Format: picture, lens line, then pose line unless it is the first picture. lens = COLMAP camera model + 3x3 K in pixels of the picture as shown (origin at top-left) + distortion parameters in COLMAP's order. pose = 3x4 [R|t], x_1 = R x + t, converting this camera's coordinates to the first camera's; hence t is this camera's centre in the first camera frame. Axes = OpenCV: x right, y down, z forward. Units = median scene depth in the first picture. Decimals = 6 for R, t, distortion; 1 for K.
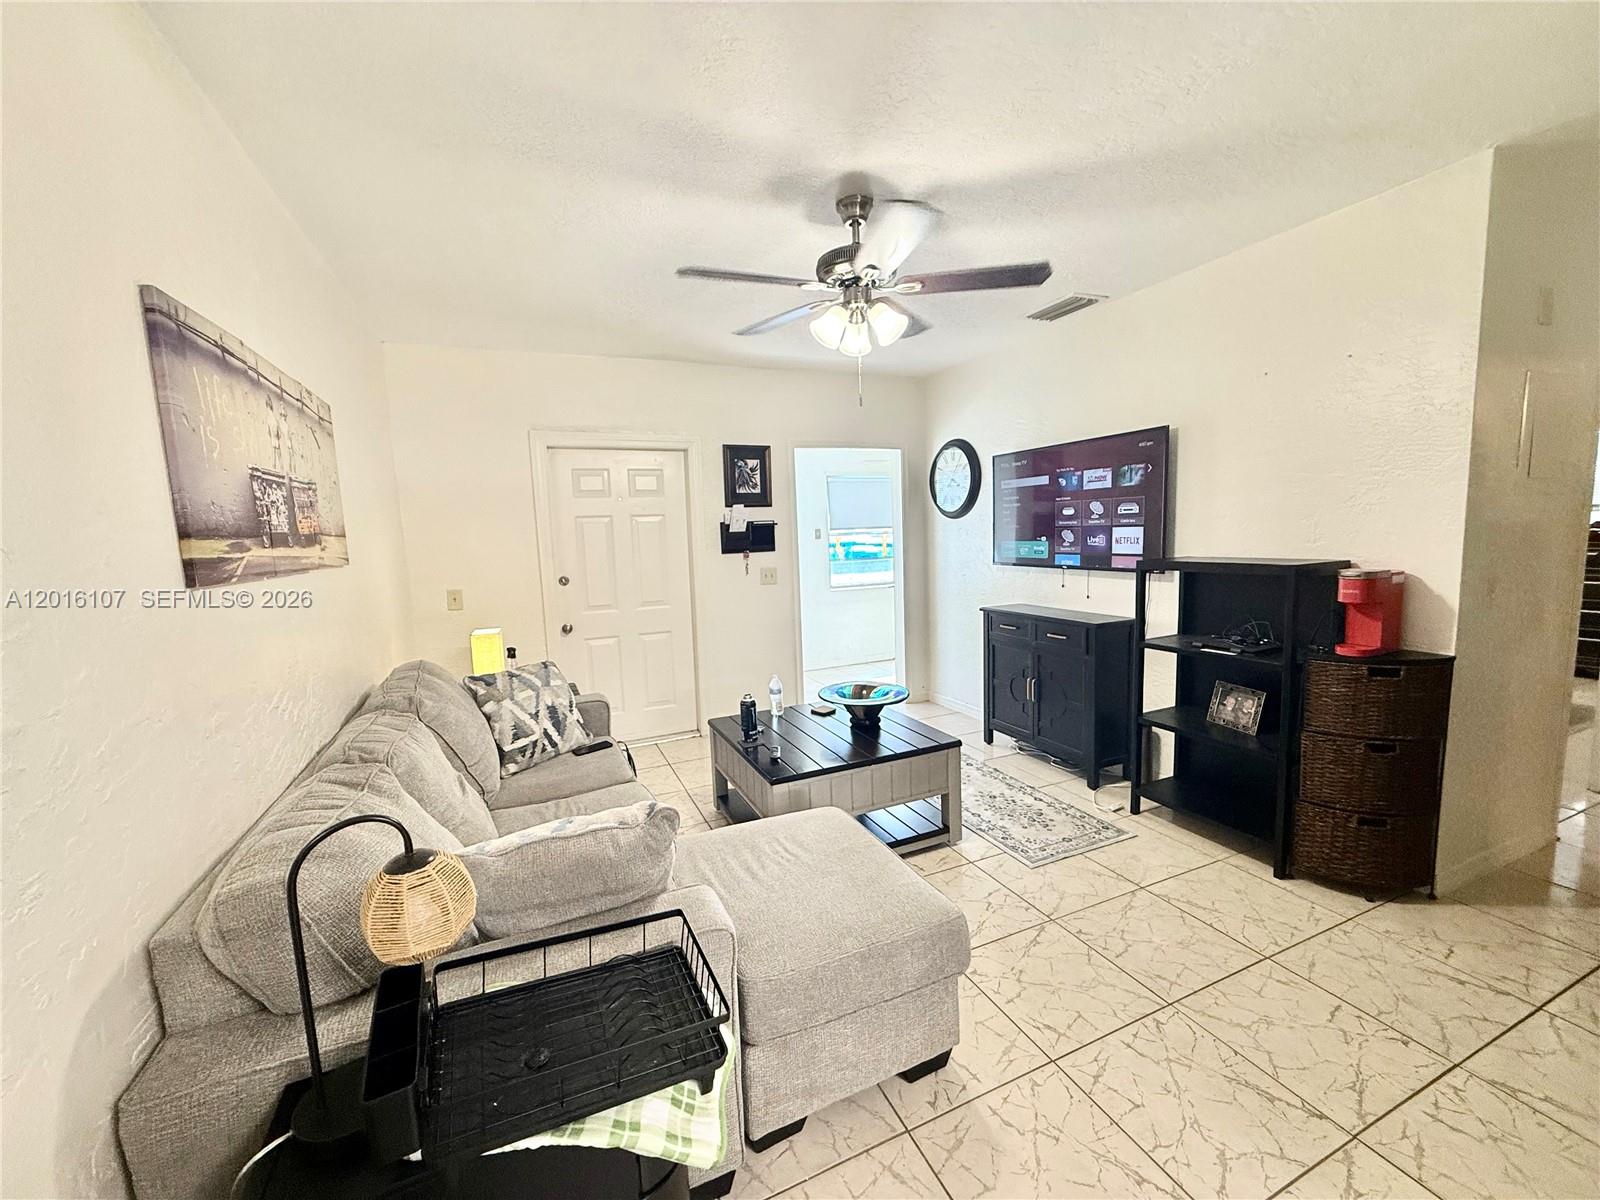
lens RADIAL K [[637.3, 0, 800.5], [0, 637.3, 602.4], [0, 0, 1]] dist [0.000753, 0.000652]
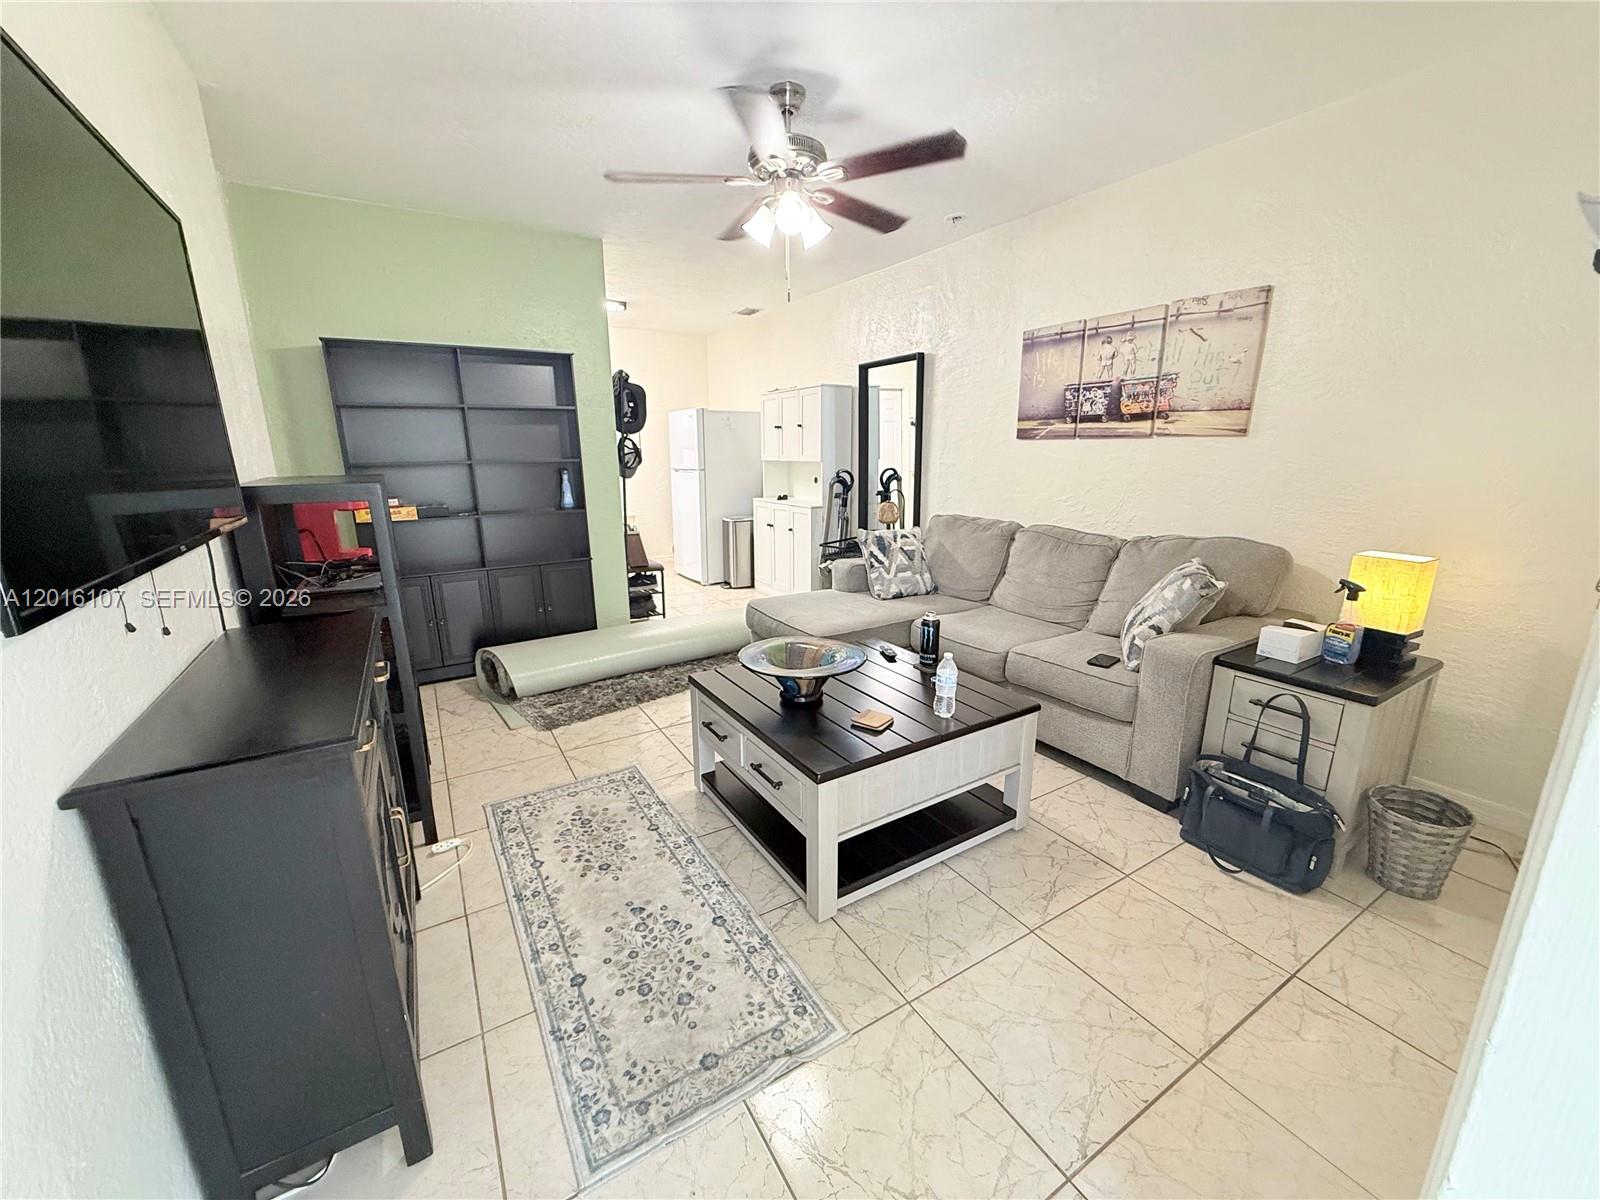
lens RADIAL K [[637.3, 0, 792.6], [0, 637.3, 600.5], [0, 0, 1]] dist [0.000753, 0.000652]
pose [[-0.990324, 0.072514, -0.118320, 0.215838], [0.026618, 0.936042, 0.350879, -0.185356], [0.136197, 0.344335, -0.928916, 1.868134]]
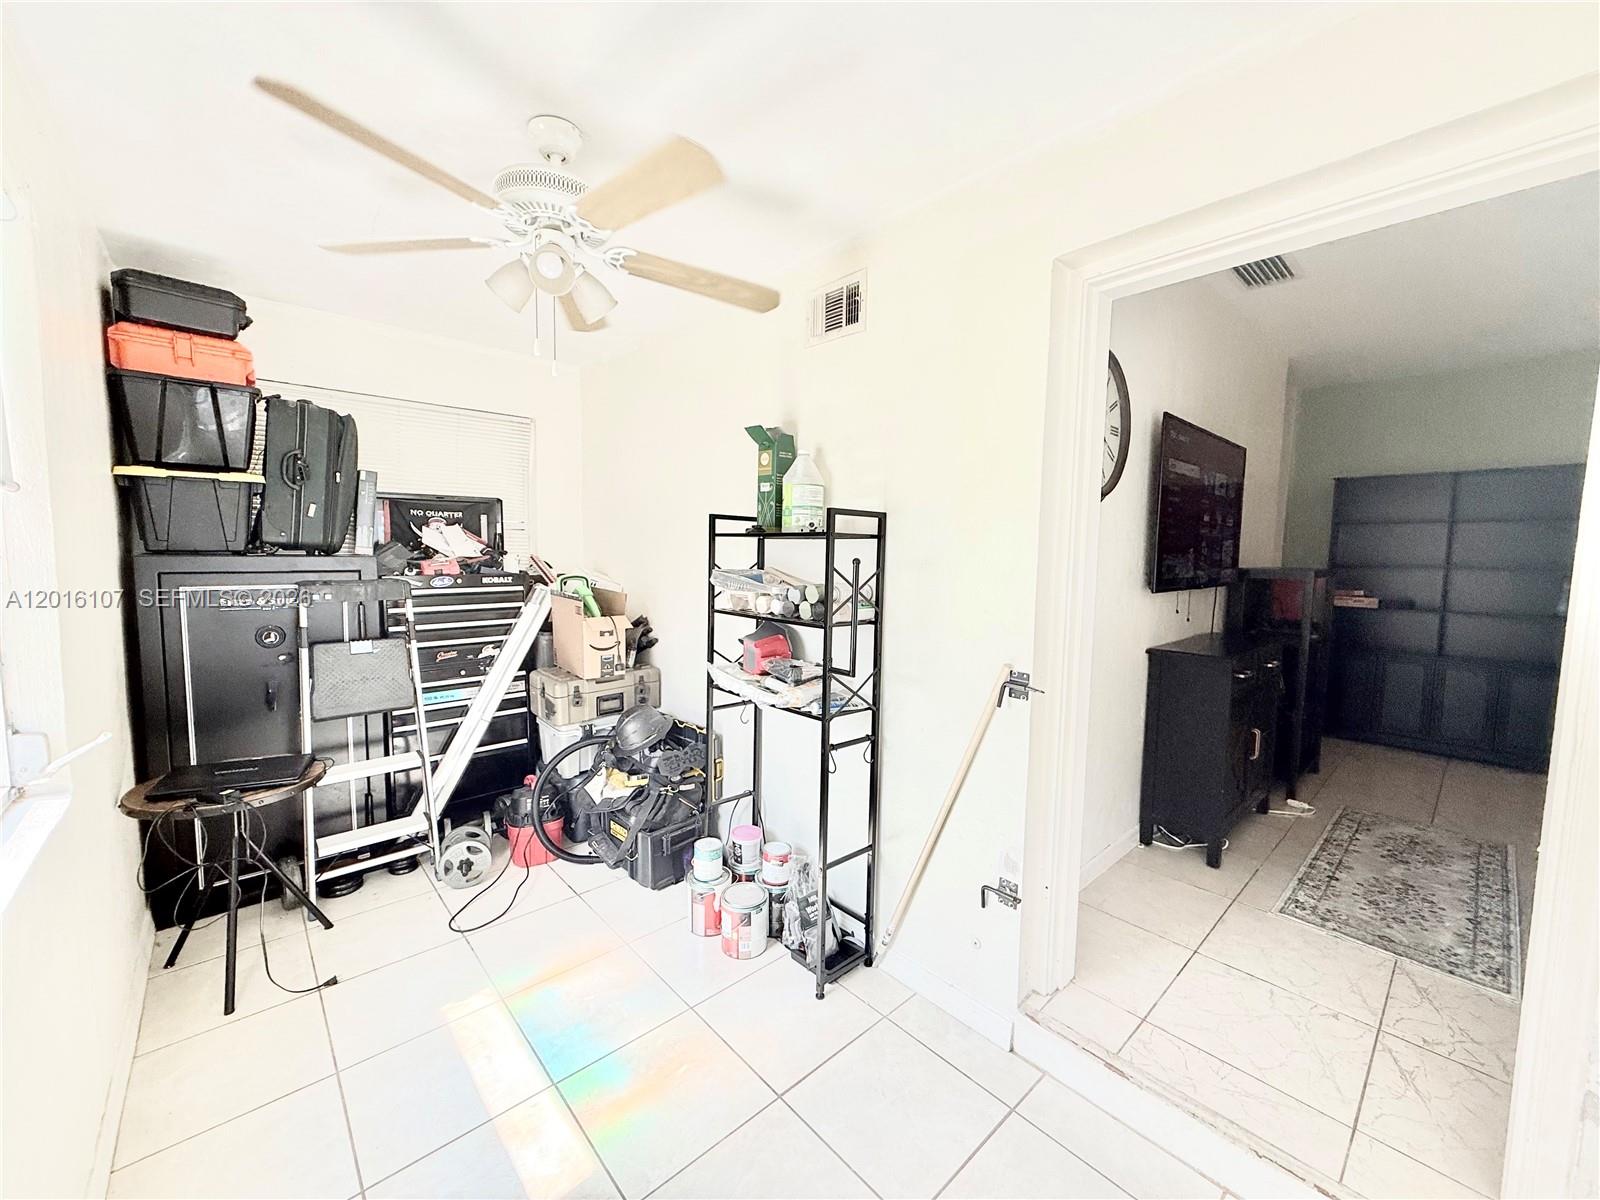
lens RADIAL K [[637.3, 0, 811.6], [0, 637.3, 604.8], [0, 0, 1]] dist [0.000753, 0.000652]
pose [[-0.327396, -0.053345, 0.943380, -0.256940], [0.105711, 0.990069, 0.092671, -0.222804], [-0.938955, 0.130066, -0.318505, 2.395188]]
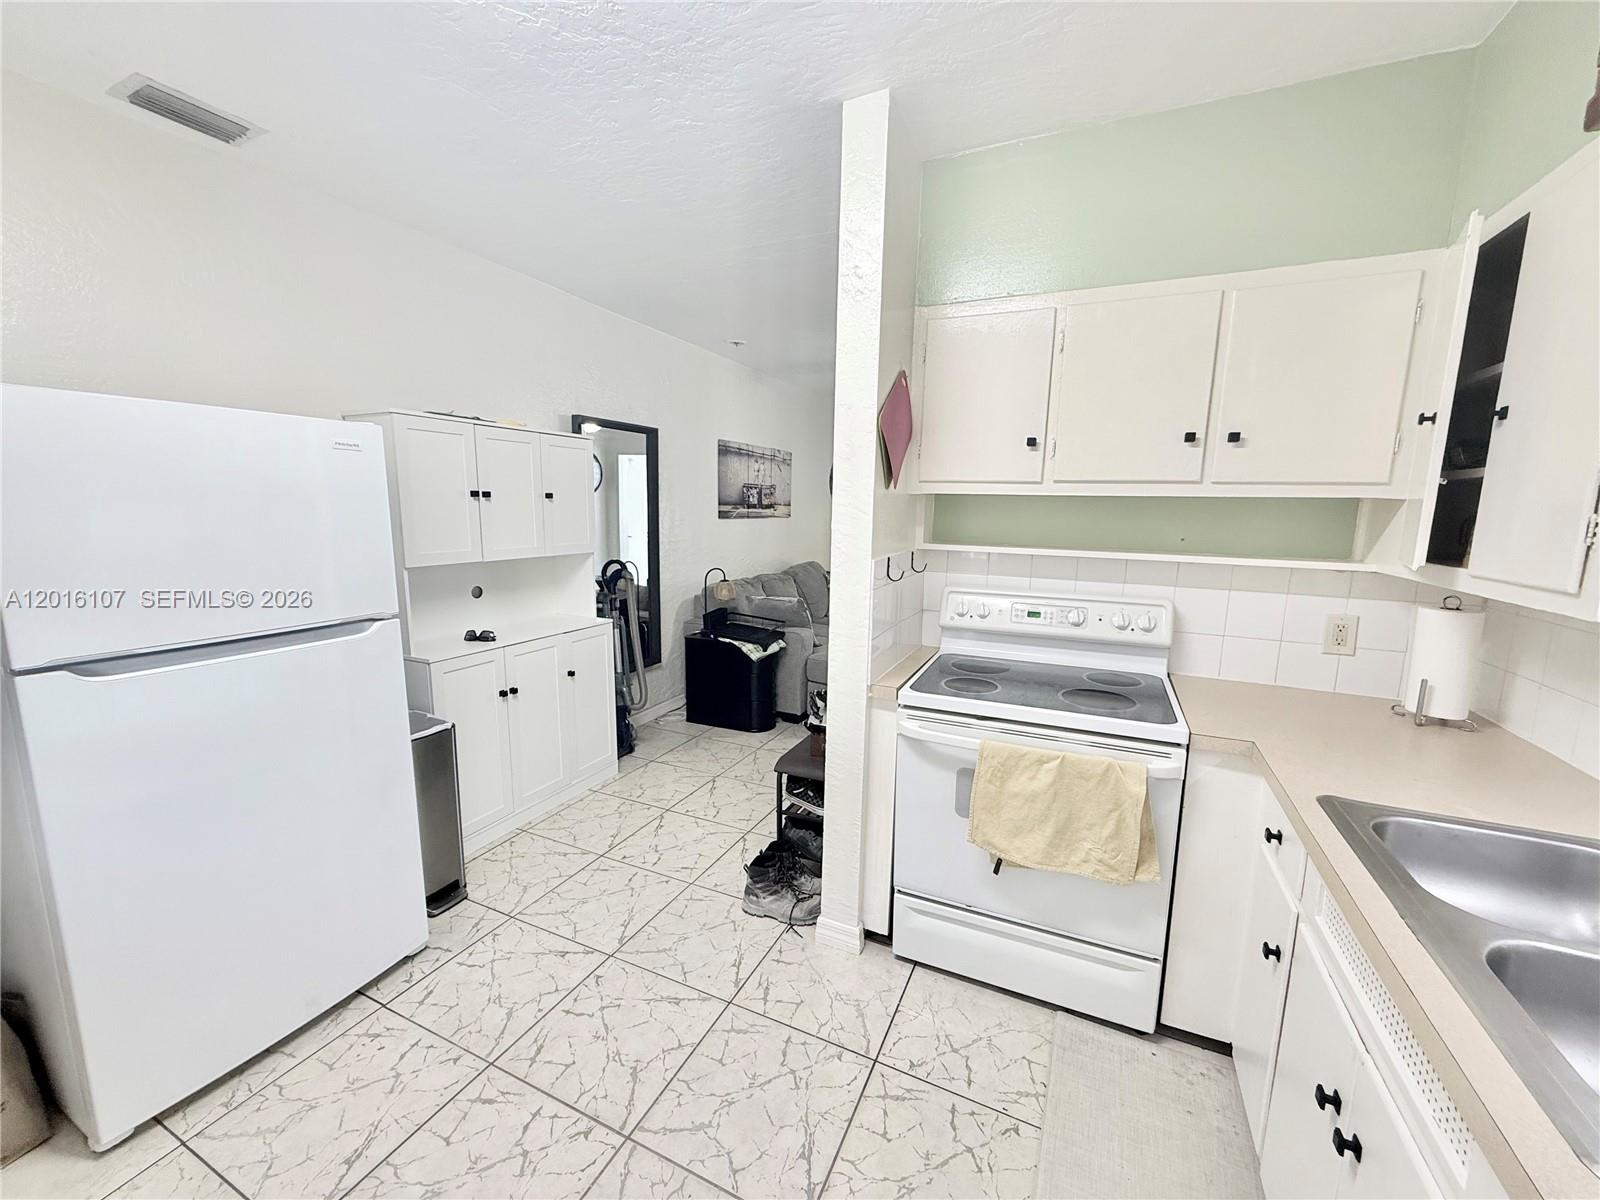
lens RADIAL K [[637.3, 0, 795.6], [0, 637.3, 599.8], [0, 0, 1]] dist [0.000753, 0.000652]
pose [[0.654210, 0.154529, -0.740358, 1.083338], [-0.126091, 0.987489, 0.094691, 0.019652], [0.745728, 0.031404, 0.665510, -0.567283]]
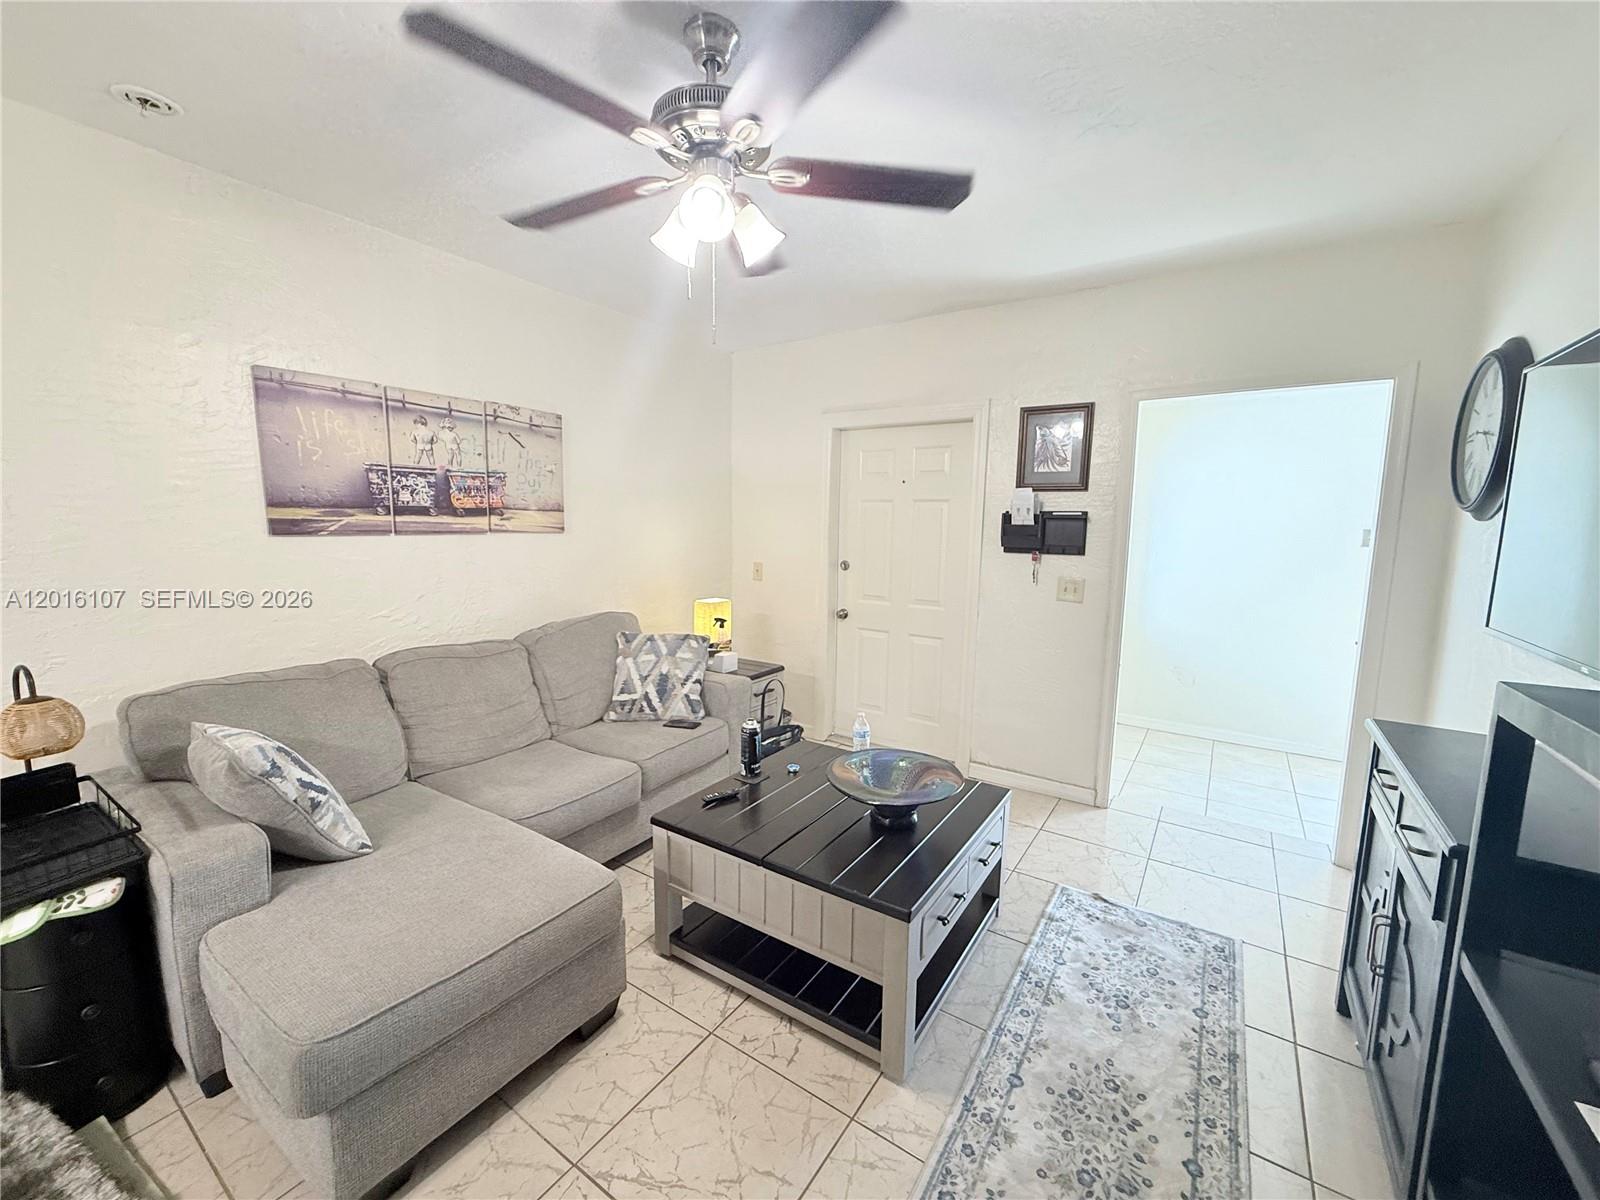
lens RADIAL K [[637.3, 0, 795.9], [0, 637.3, 603.1], [0, 0, 1]] dist [0.000753, 0.000652]
pose [[0.531811, 0.151784, -0.833150, 0.649966], [-0.129449, 0.986815, 0.097150, -0.096750], [0.836911, 0.056185, 0.544448, 0.625364]]
